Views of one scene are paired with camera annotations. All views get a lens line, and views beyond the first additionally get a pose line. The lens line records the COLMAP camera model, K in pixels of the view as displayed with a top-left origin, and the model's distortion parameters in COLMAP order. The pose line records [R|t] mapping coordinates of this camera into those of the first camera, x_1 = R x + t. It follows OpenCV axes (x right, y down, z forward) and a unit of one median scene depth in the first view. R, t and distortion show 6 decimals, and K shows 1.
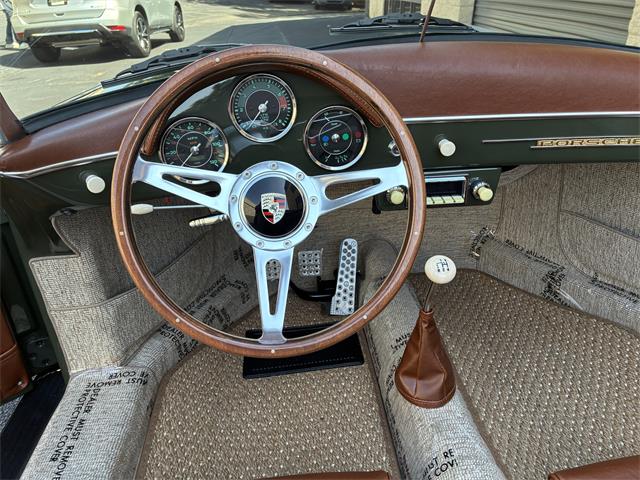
lens RADIAL K [[485.8, 0, 320.0], [0, 485.8, 234.9], [0, 0, 1]] dist [0.056759, -0.075977]
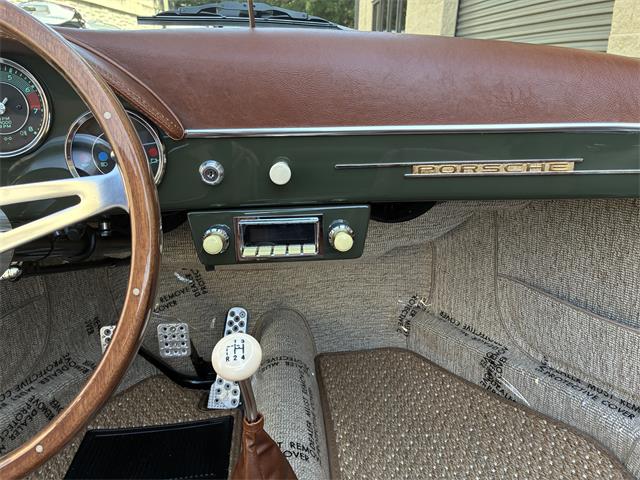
lens RADIAL K [[485.8, 0, 320.0], [0, 485.8, 234.9], [0, 0, 1]] dist [0.056759, -0.075977]
pose [[0.999866, 0.013628, 0.009027, 0.200938], [-0.012179, 0.989401, -0.144696, 0.004249], [-0.010903, 0.144567, 0.989435, 0.216377]]
